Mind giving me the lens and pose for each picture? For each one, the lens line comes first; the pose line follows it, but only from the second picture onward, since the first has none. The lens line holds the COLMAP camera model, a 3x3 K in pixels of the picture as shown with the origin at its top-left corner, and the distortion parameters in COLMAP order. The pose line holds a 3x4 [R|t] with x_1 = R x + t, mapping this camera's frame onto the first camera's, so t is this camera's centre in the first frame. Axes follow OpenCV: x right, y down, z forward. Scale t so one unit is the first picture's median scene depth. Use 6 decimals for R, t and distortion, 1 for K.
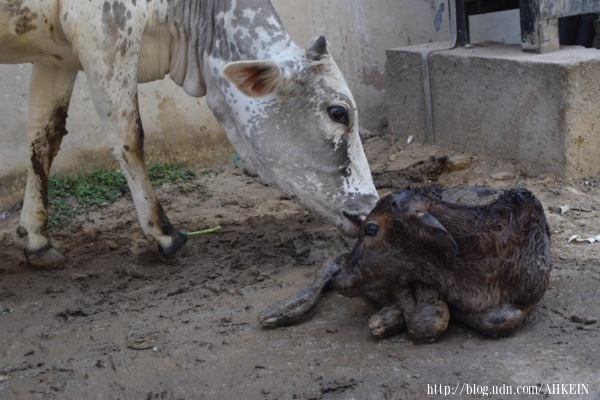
lens RADIAL K [[907.8, 0, 300.0], [0, 907.8, 200.0], [0, 0, 1]] dist [-0.182397, 0.110990]
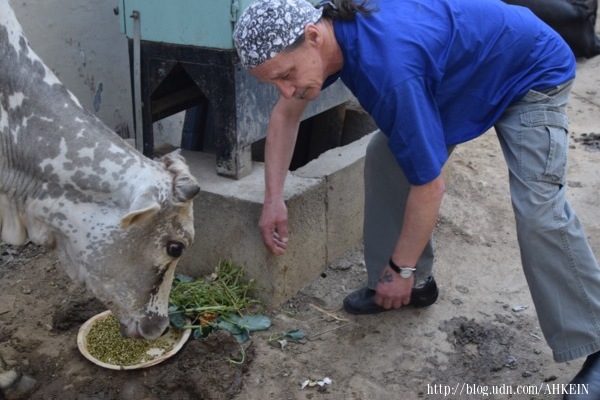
lens RADIAL K [[907.8, 0, 300.0], [0, 907.8, 200.0], [0, 0, 1]] dist [-0.182397, 0.110990]
pose [[0.879588, -0.080965, 0.468796, -0.178906], [0.046555, 0.995331, 0.084552, -0.242103], [-0.473453, -0.052547, 0.879250, 0.027132]]
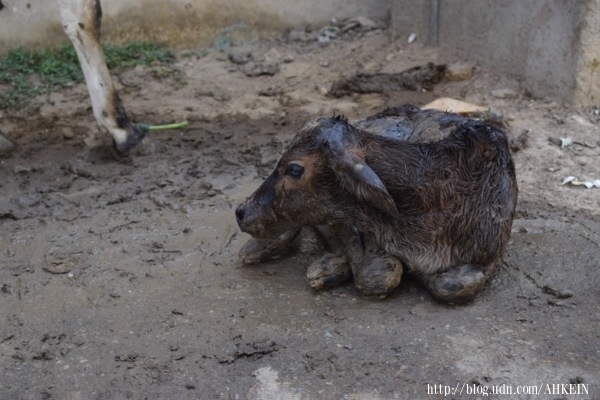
lens RADIAL K [[907.8, 0, 300.0], [0, 907.8, 200.0], [0, 0, 1]] dist [-0.182397, 0.110990]
pose [[0.995791, 0.088347, -0.024392, 0.056642], [-0.083616, 0.984693, 0.152933, -0.043929], [0.037530, -0.150250, 0.987935, 0.100697]]
